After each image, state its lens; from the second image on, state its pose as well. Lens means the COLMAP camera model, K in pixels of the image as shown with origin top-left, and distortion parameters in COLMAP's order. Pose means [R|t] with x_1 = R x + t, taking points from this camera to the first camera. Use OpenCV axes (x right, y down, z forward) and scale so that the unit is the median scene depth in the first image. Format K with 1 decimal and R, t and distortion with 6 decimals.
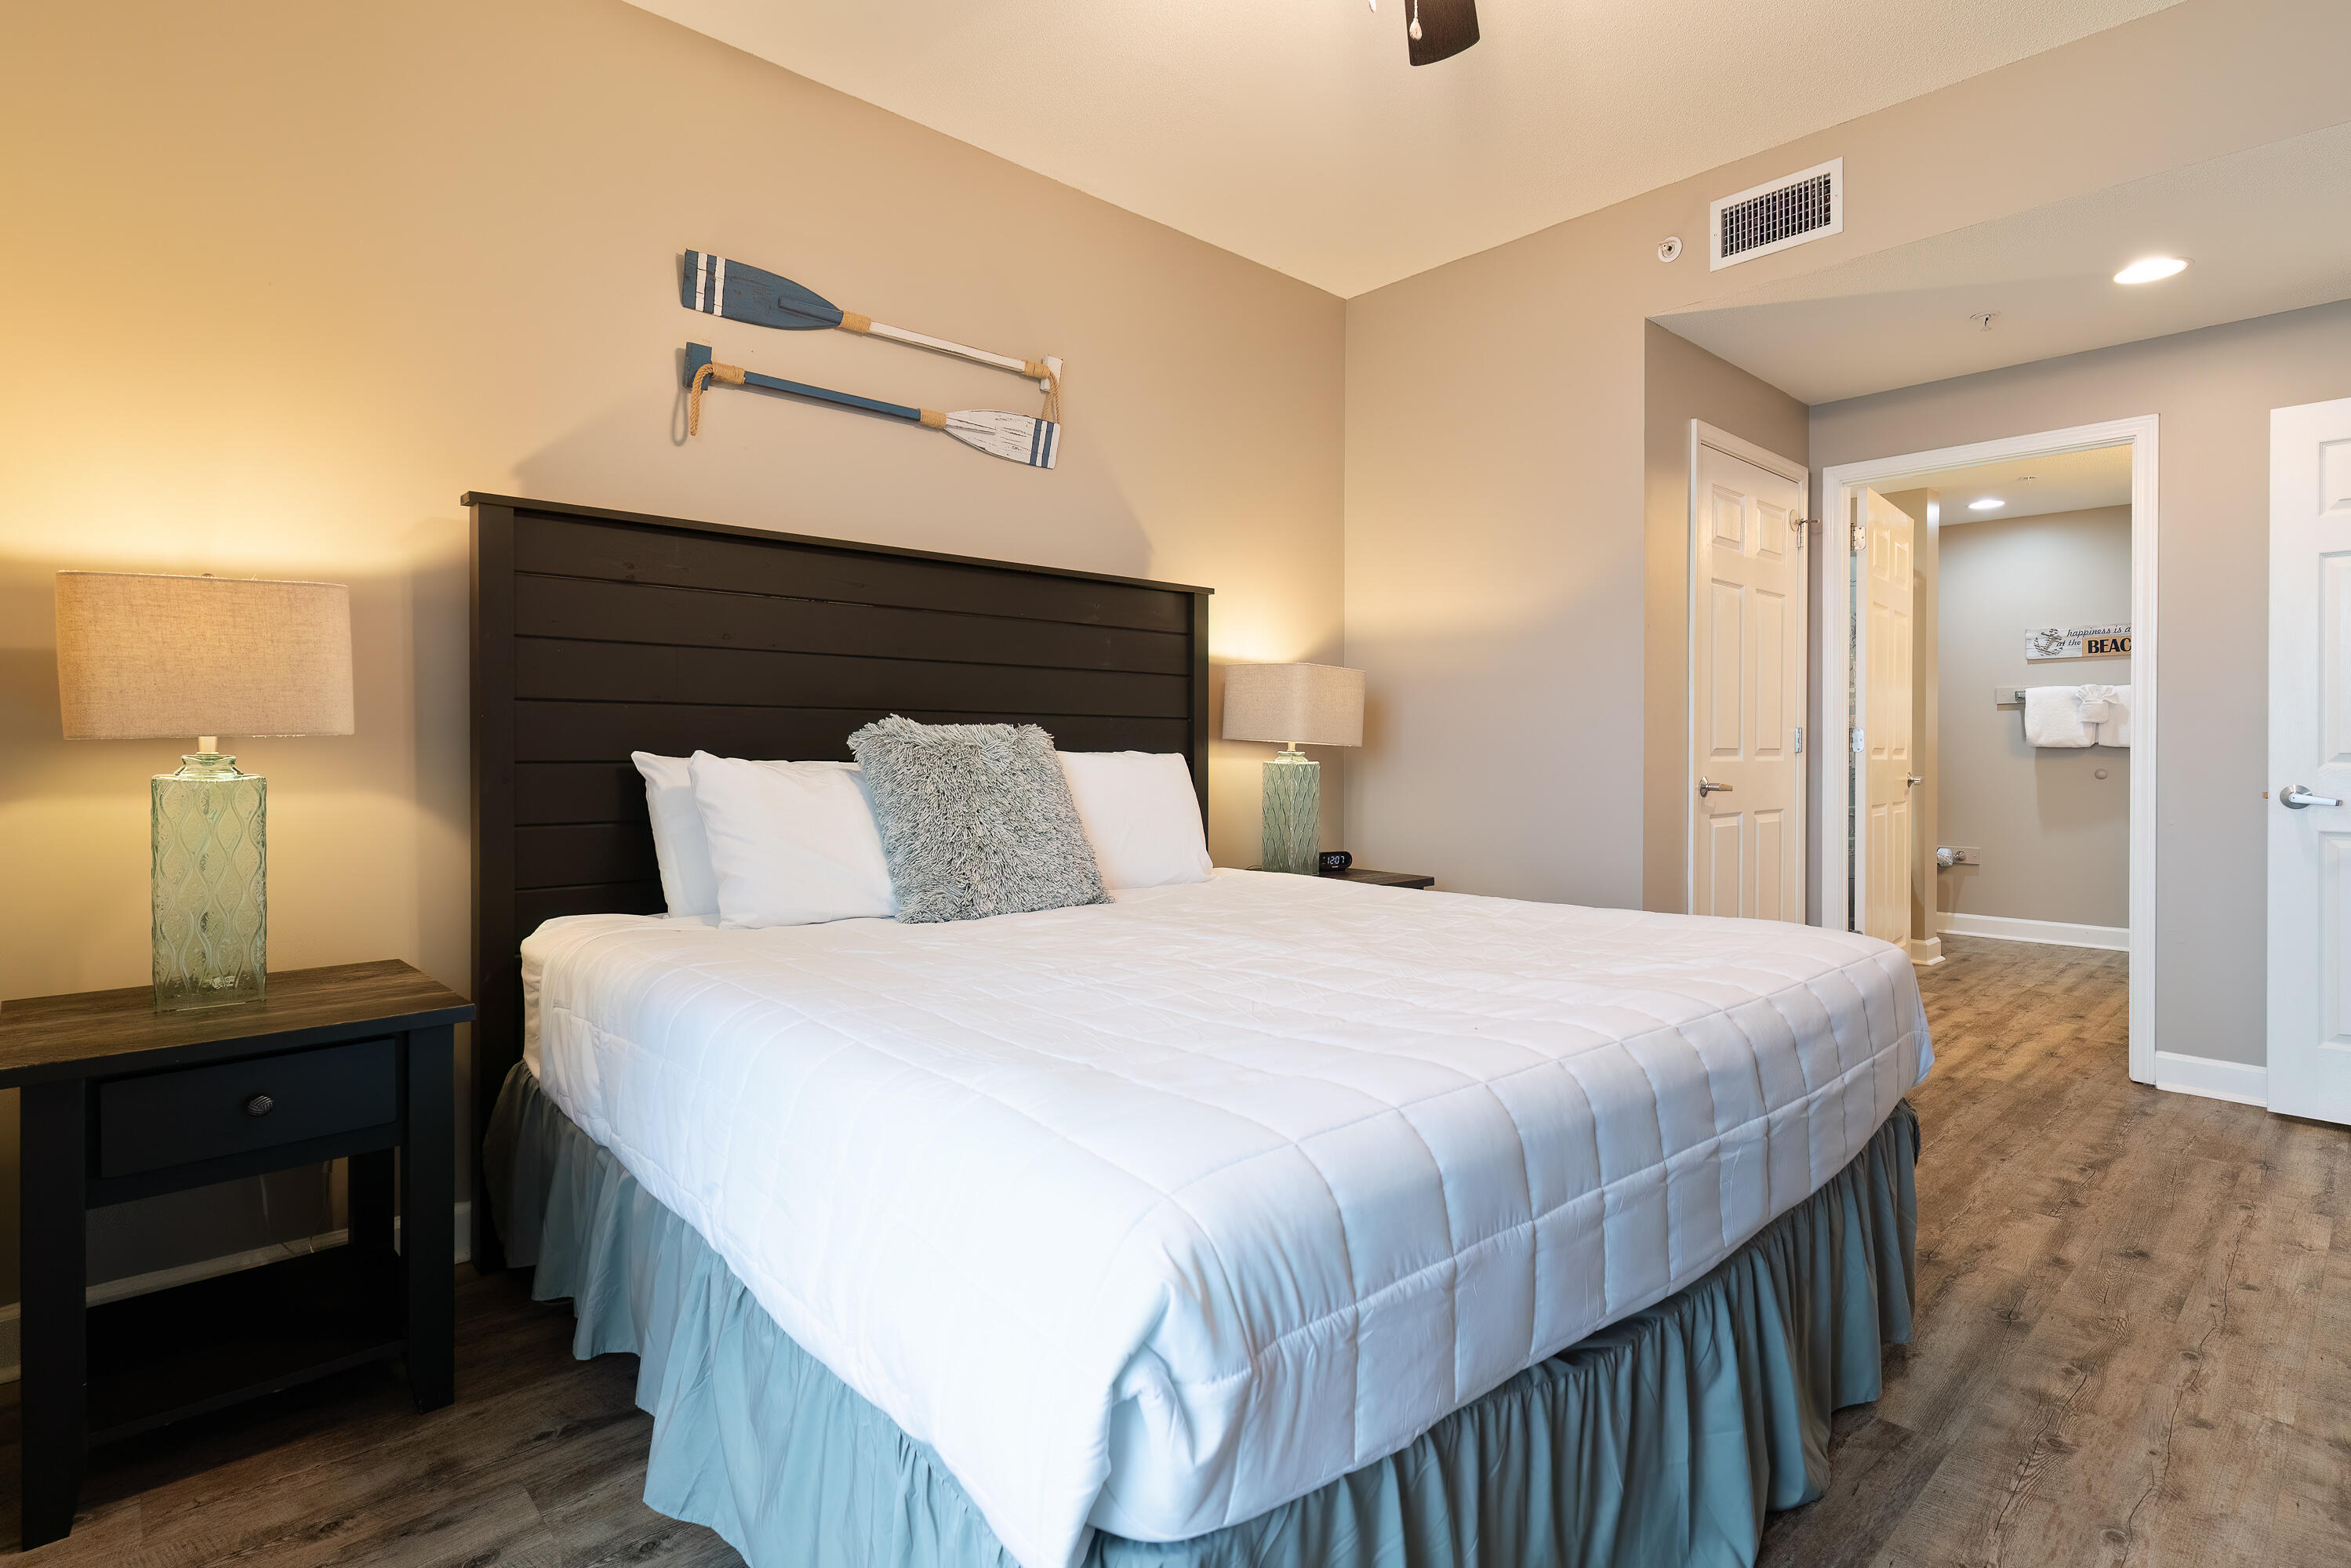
lens RADIAL K [[1161.8, 0, 1224.4], [0, 1161.8, 746.5], [0, 0, 1]] dist [0.003632, 0.000789]
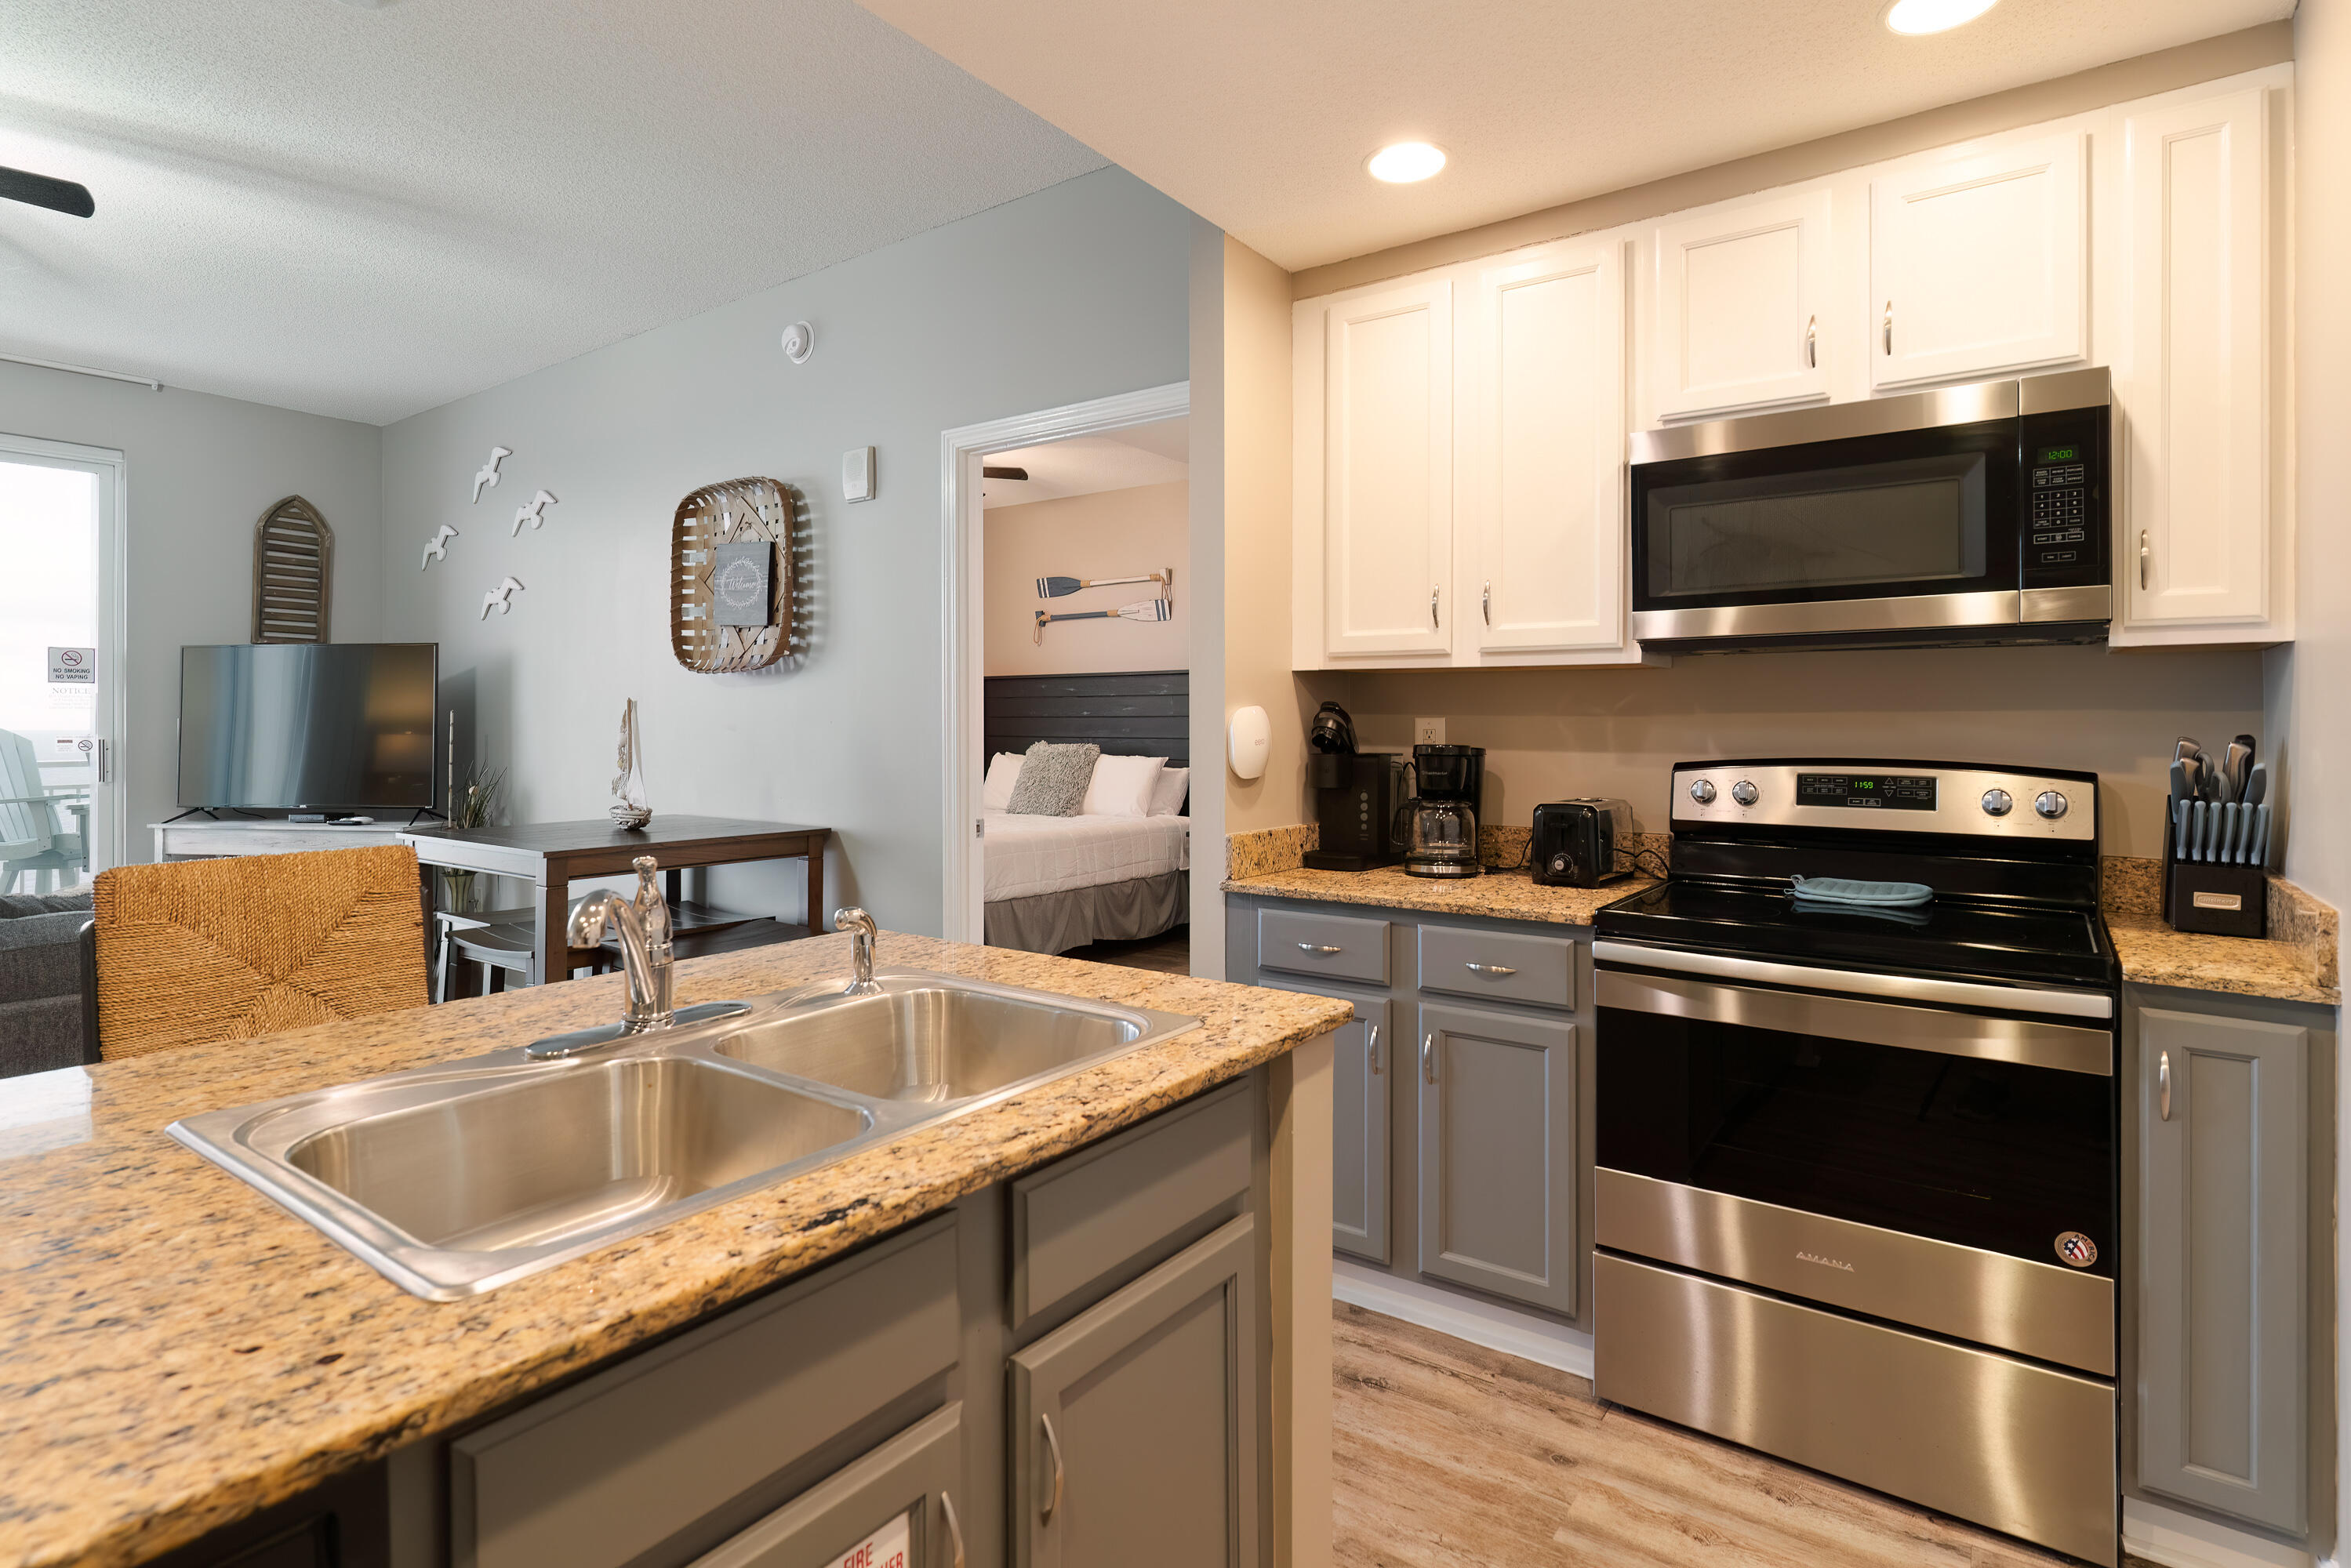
lens RADIAL K [[1181.0, 0, 1195.2], [0, 1181.0, 719.2], [0, 0, 1]] dist [0.000947, 0.001150]
pose [[0.190819, -0.006944, -0.981601, 2.504667], [0.000724, 0.999976, -0.006933, -0.057311], [0.981625, 0.000612, 0.190820, 0.825588]]
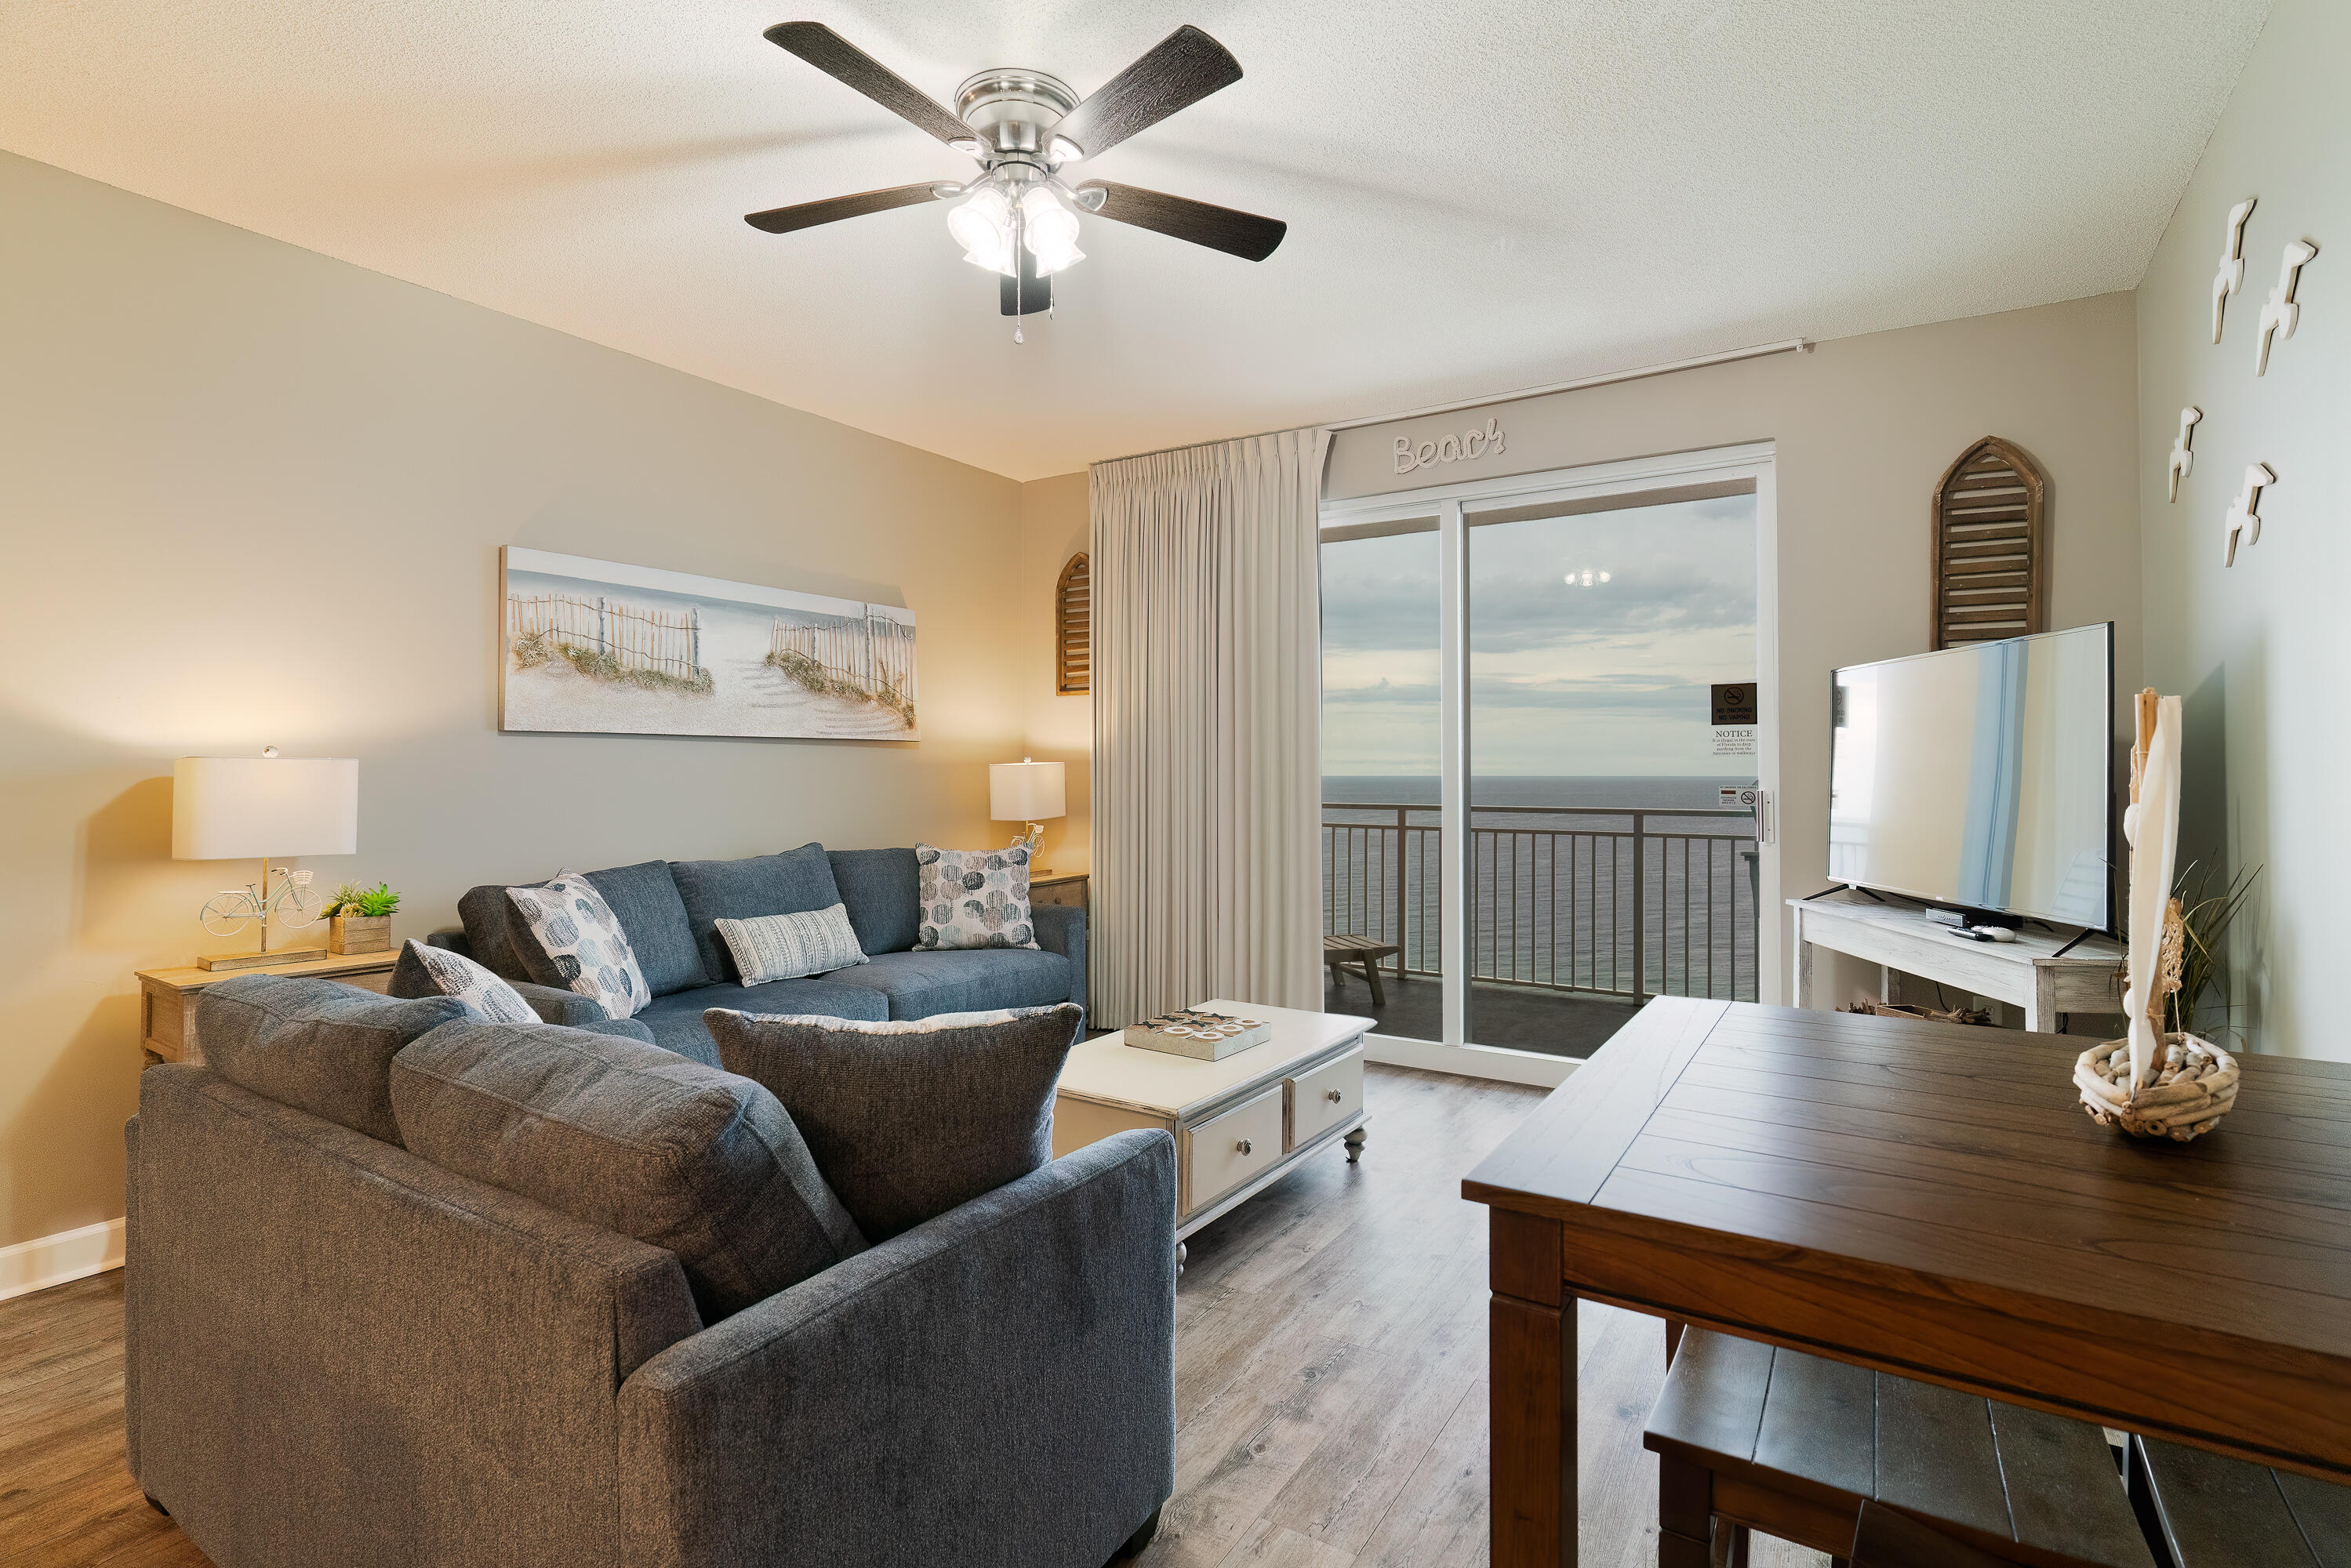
lens RADIAL K [[1126.0, 0, 1173.5], [0, 1126.0, 756.0], [0, 0, 1]] dist [0.000572, -0.000387]
pose [[-0.970964, -0.007428, -0.239112, 1.475901], [-0.004285, 0.999897, -0.013662, -0.062258], [0.239189, -0.012241, -0.970896, 0.742562]]
